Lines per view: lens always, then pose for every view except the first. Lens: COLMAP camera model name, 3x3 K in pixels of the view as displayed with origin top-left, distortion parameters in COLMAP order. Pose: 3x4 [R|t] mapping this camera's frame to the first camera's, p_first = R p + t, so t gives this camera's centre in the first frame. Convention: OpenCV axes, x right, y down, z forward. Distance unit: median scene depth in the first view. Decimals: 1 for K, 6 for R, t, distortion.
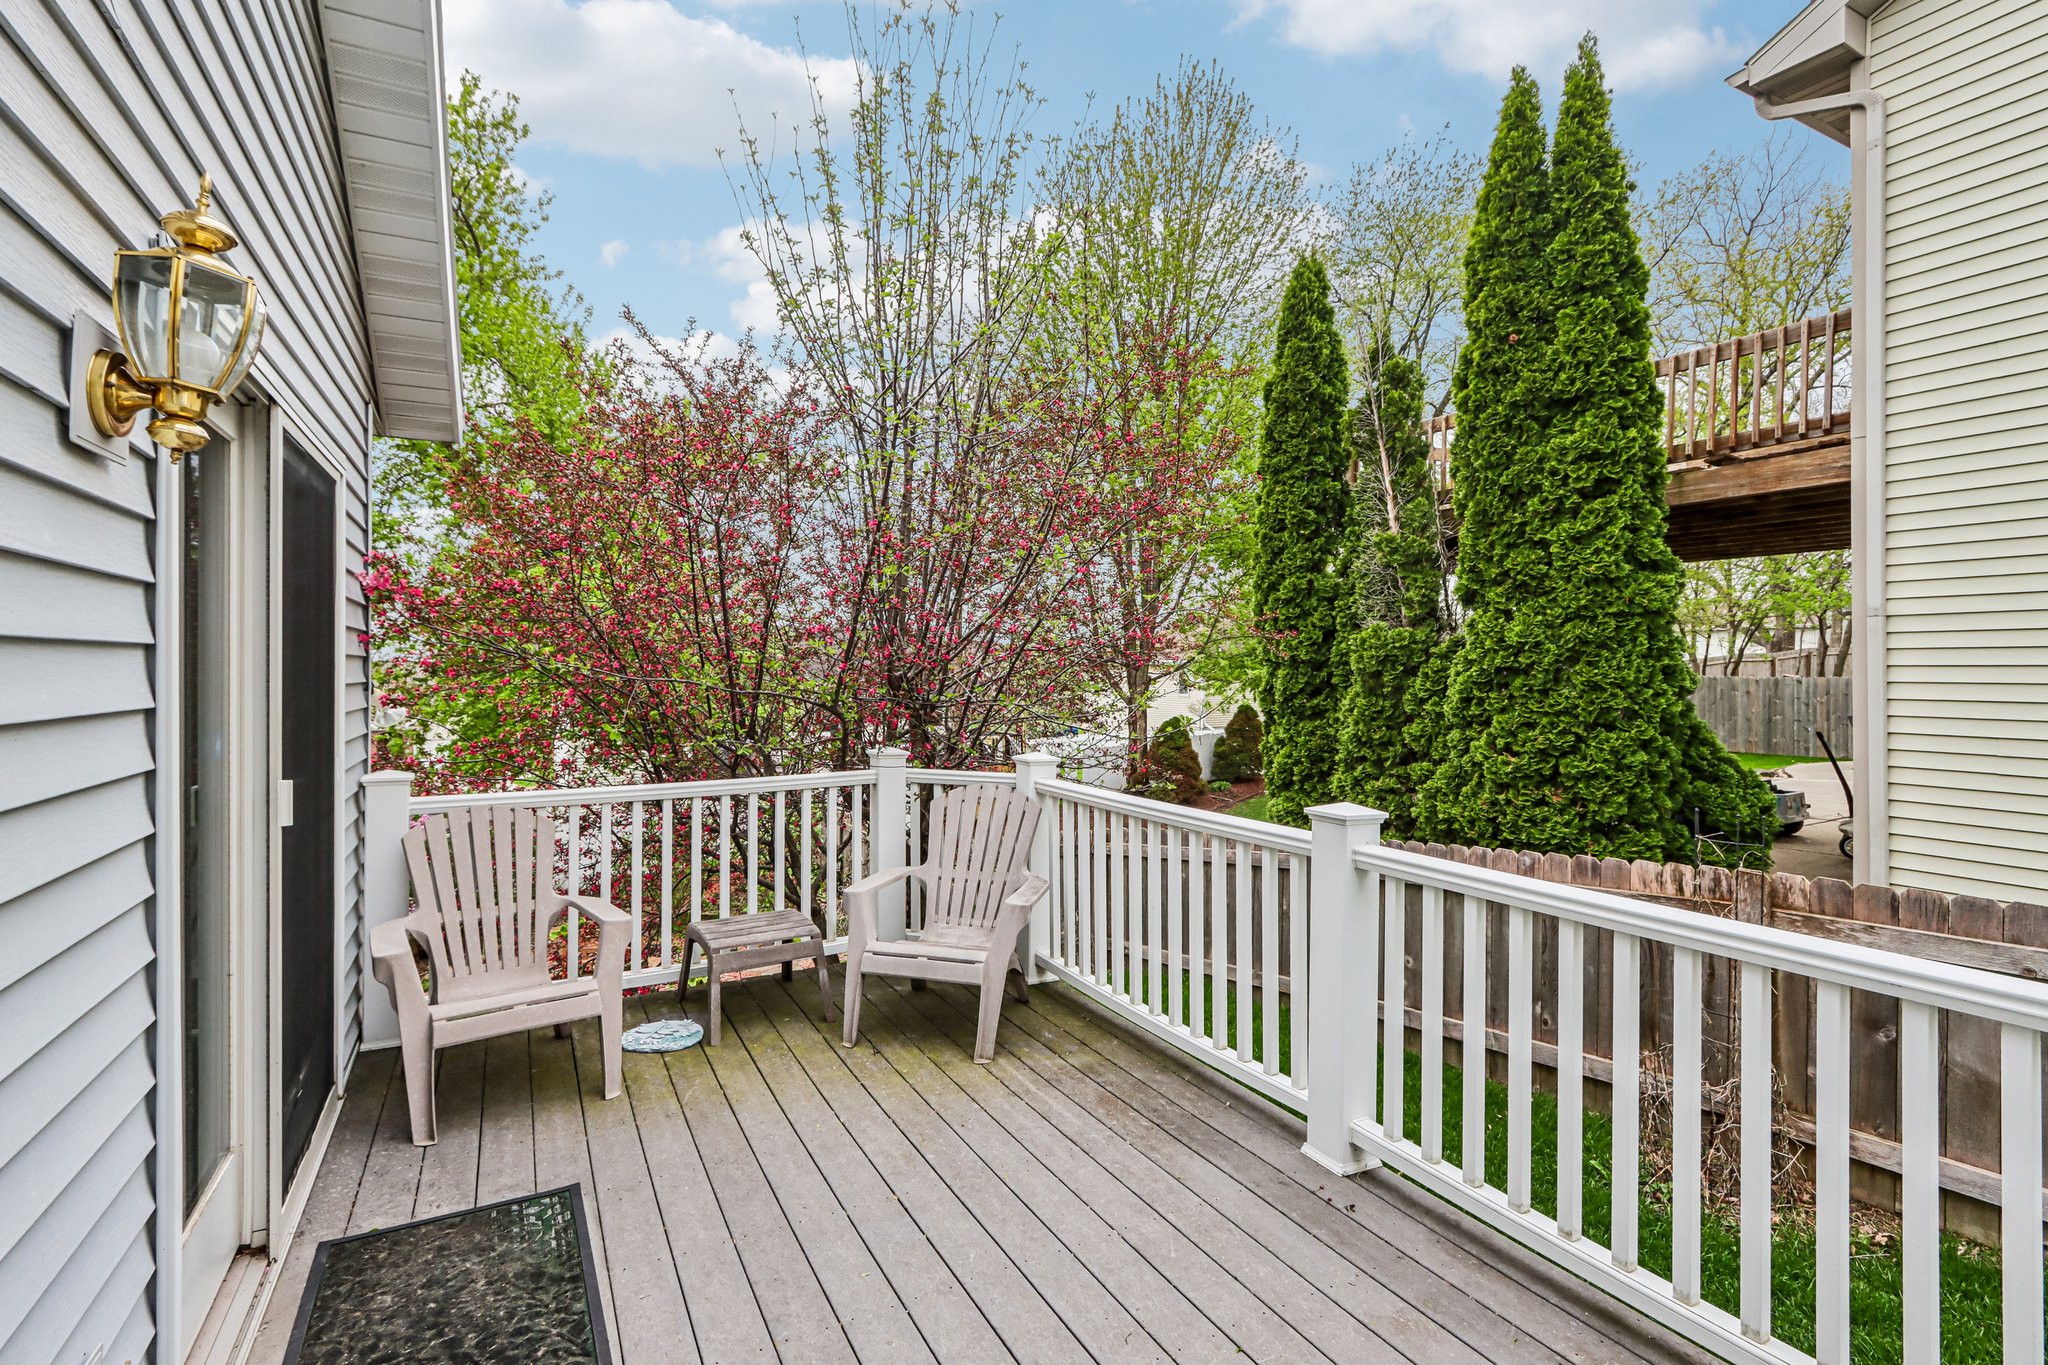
lens RADIAL K [[957.3, 0, 1024.0], [0, 957.3, 682.5], [0, 0, 1]] dist [-0.003040, 0.000488]
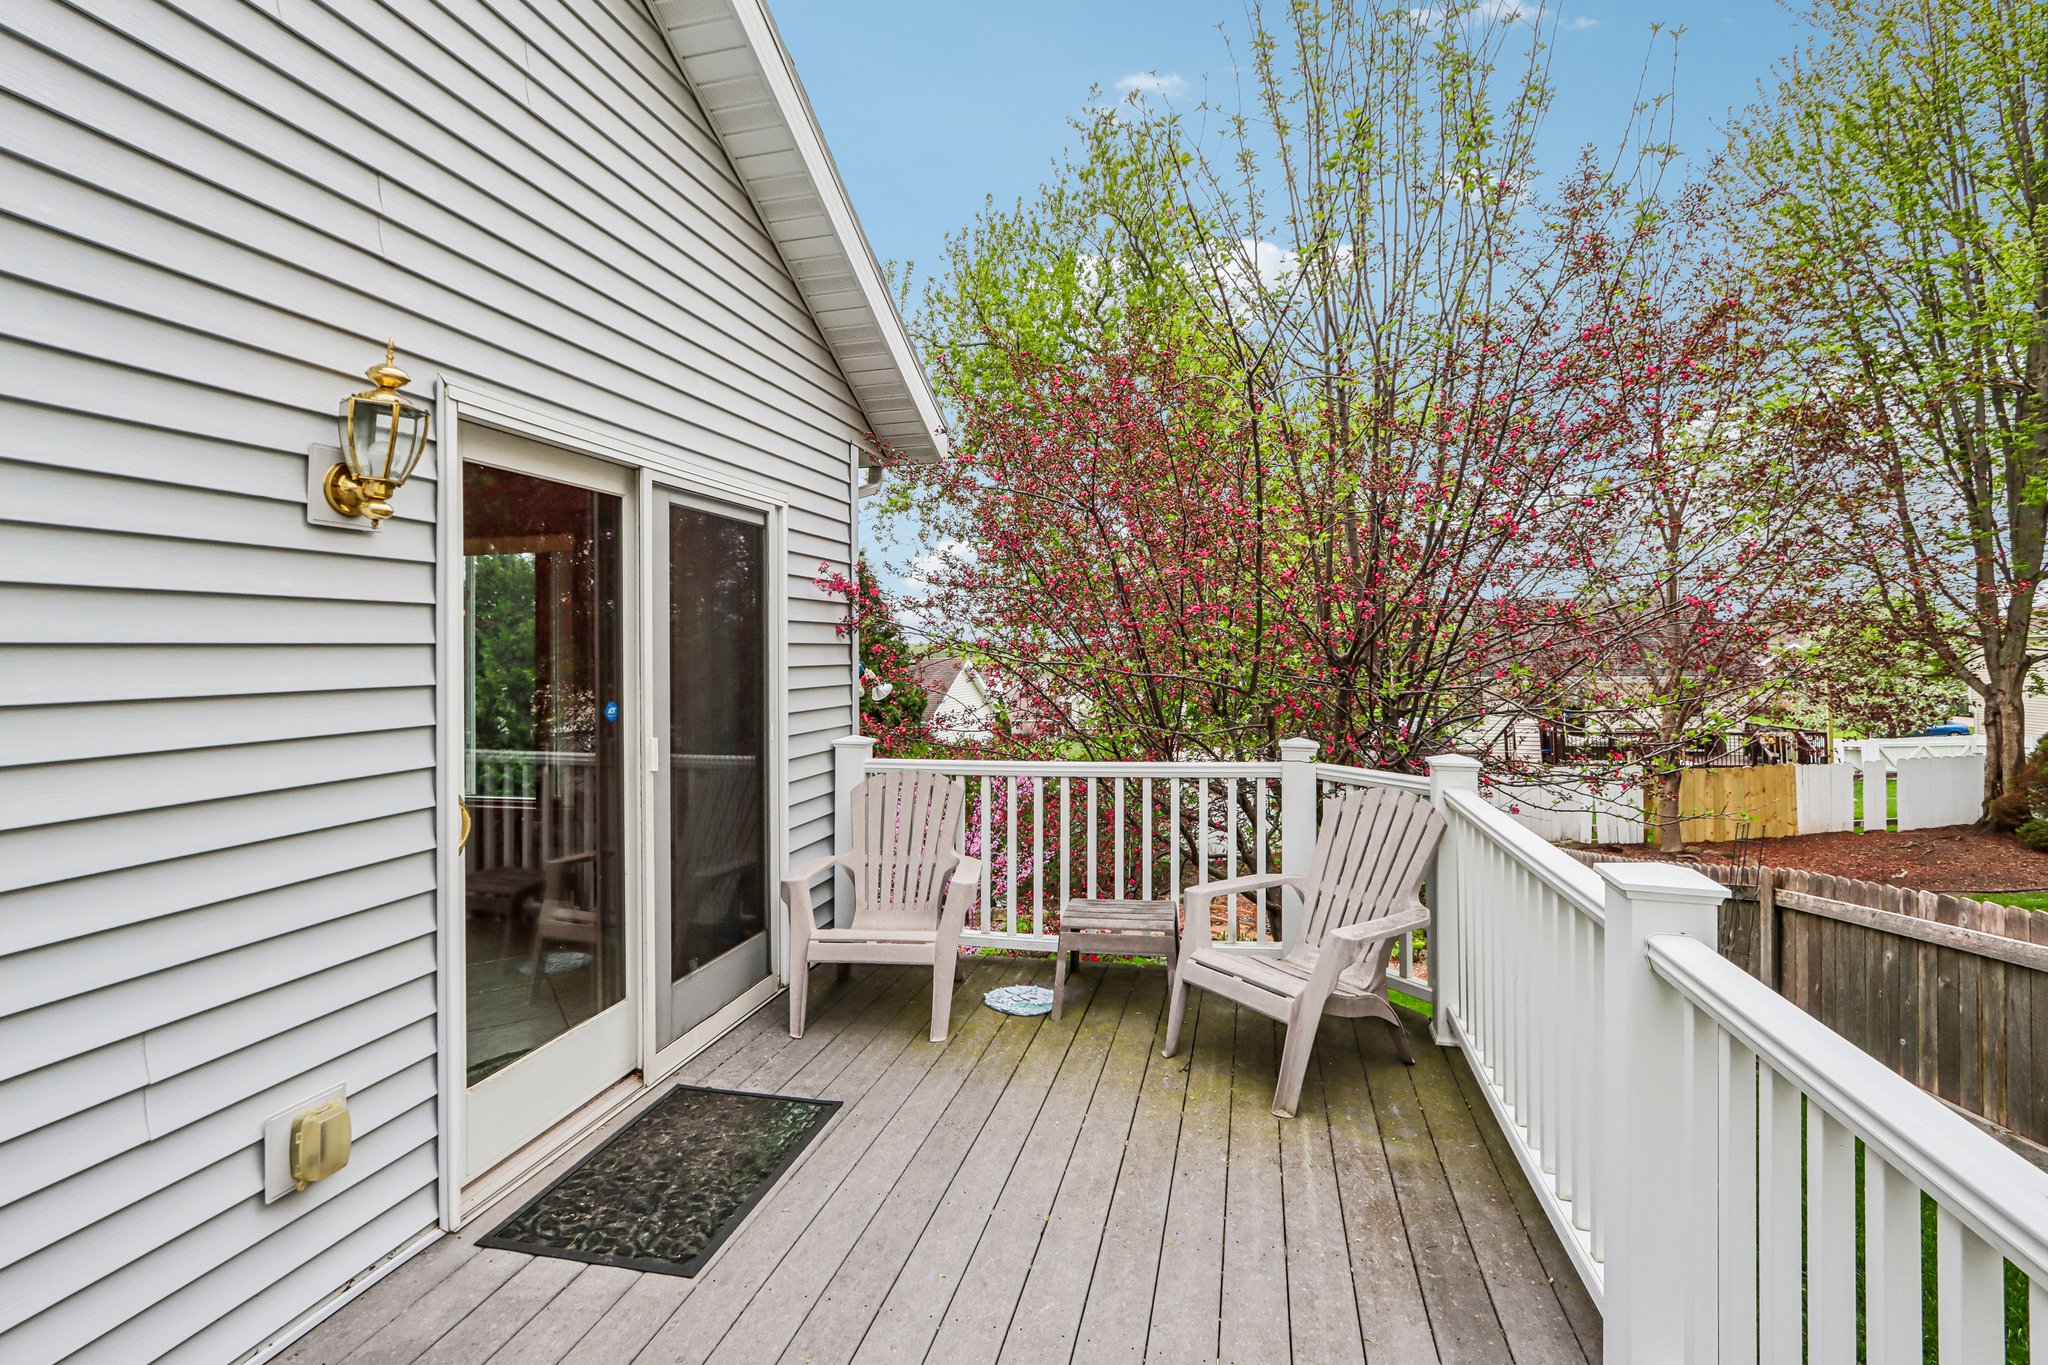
lens RADIAL K [[977.3, 0, 1018.3], [0, 977.3, 645.0], [0, 0, 1]] dist [-0.008645, 0.000121]
pose [[0.746773, -0.011024, -0.664987, 0.374135], [-0.001248, 0.999838, -0.017977, -0.003705], [0.665077, 0.014254, 0.746638, 0.202087]]
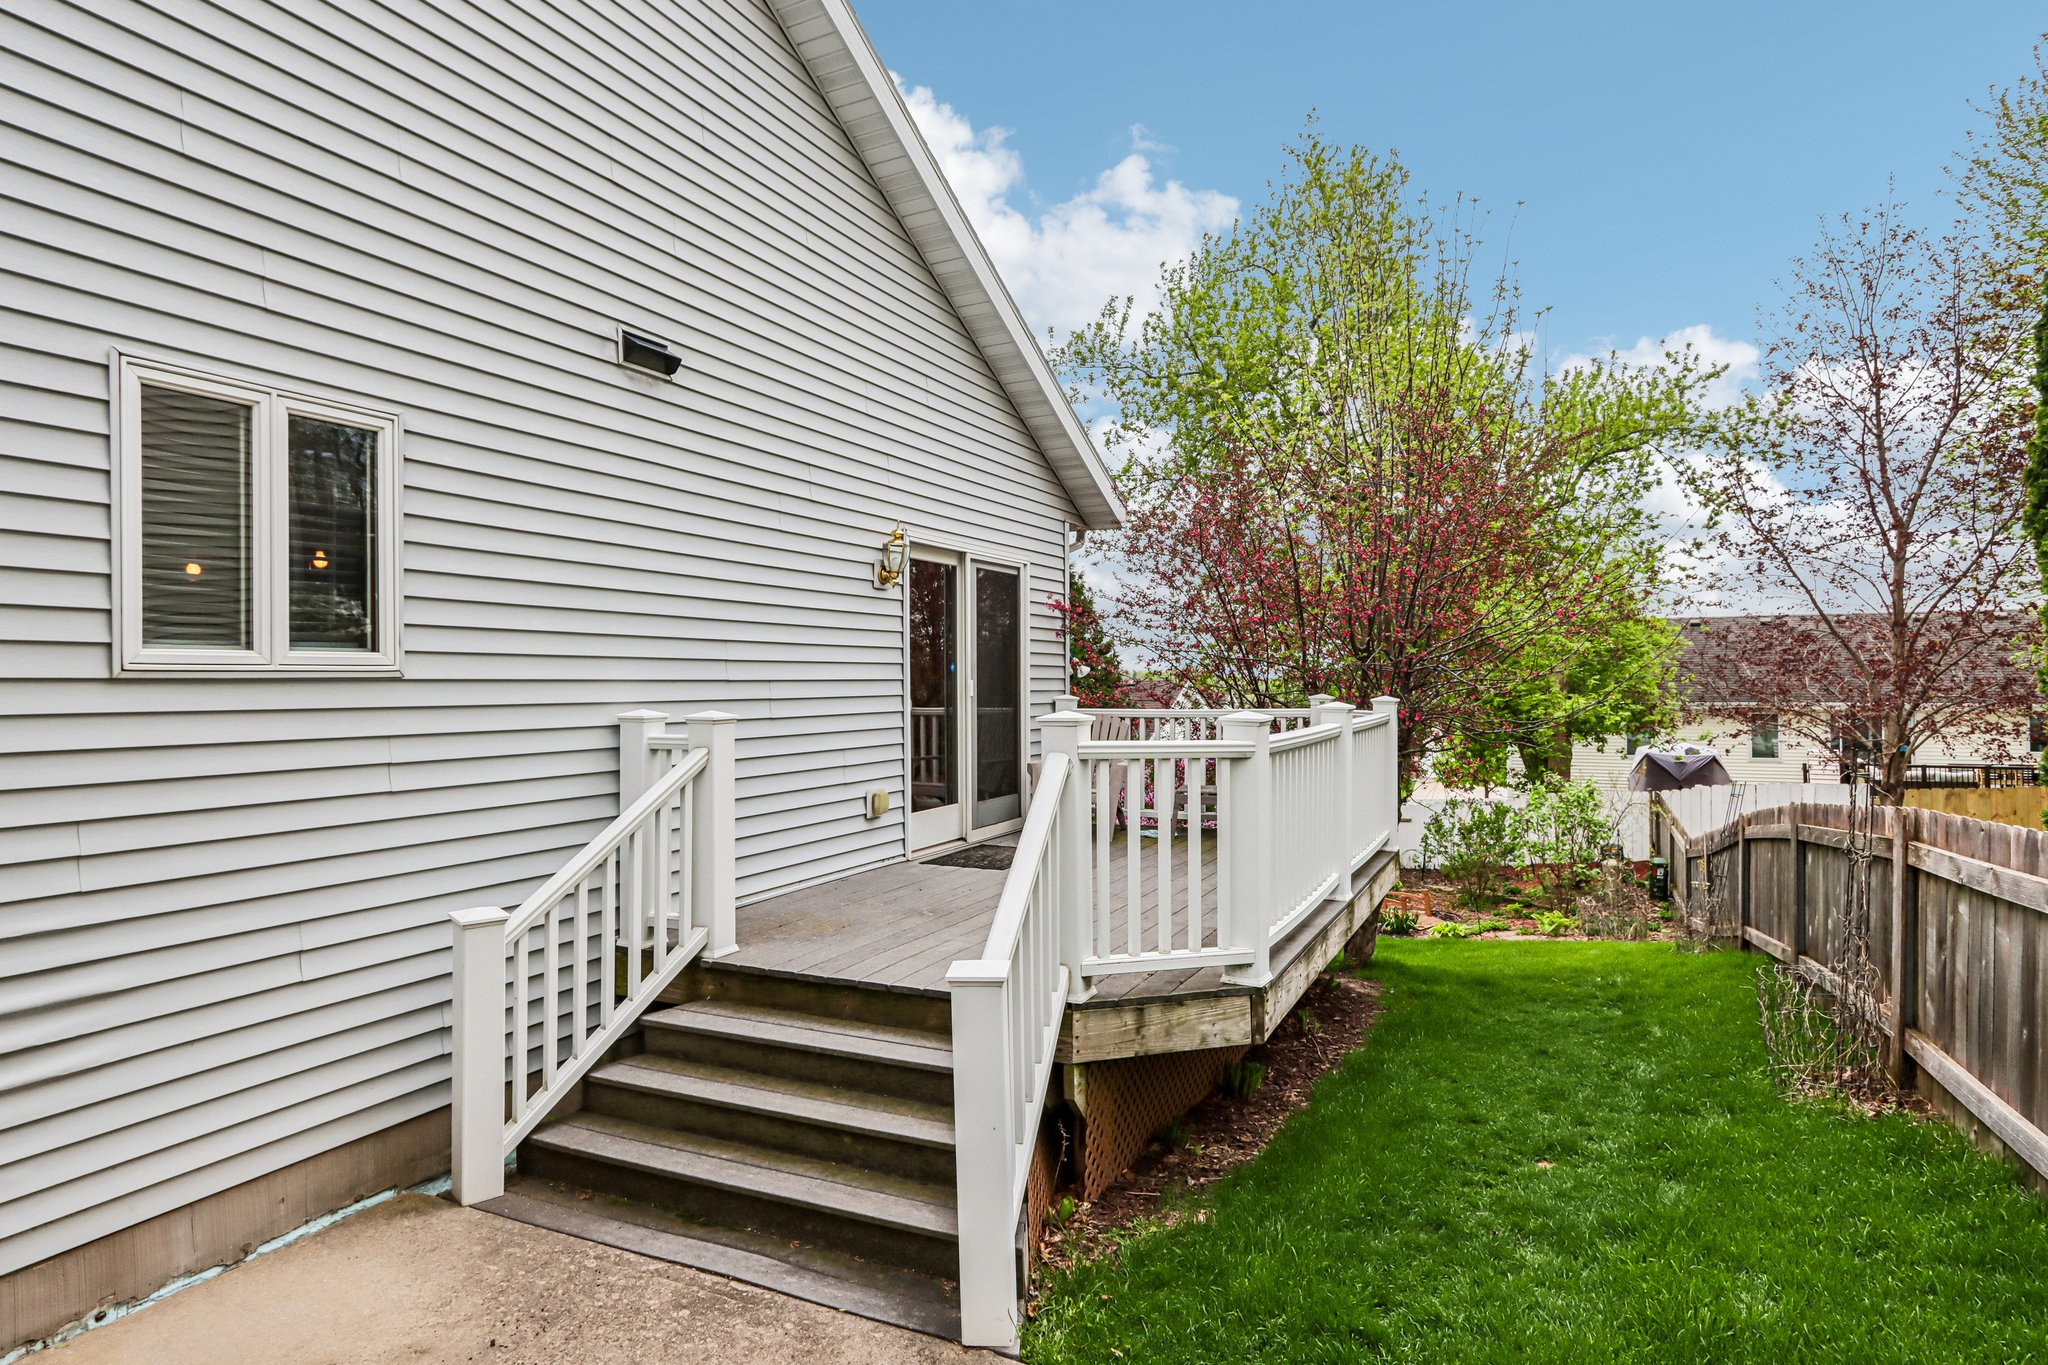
lens RADIAL K [[1117.1, 0, 1024.0], [0, 1117.1, 682.5], [0, 0, 1]] dist [-0.002389, -0.000321]
pose [[0.589816, -0.003696, -0.807530, 1.377519], [-0.006621, 0.999934, -0.009412, 0.093614], [0.807511, 0.010898, 0.589752, -0.576235]]
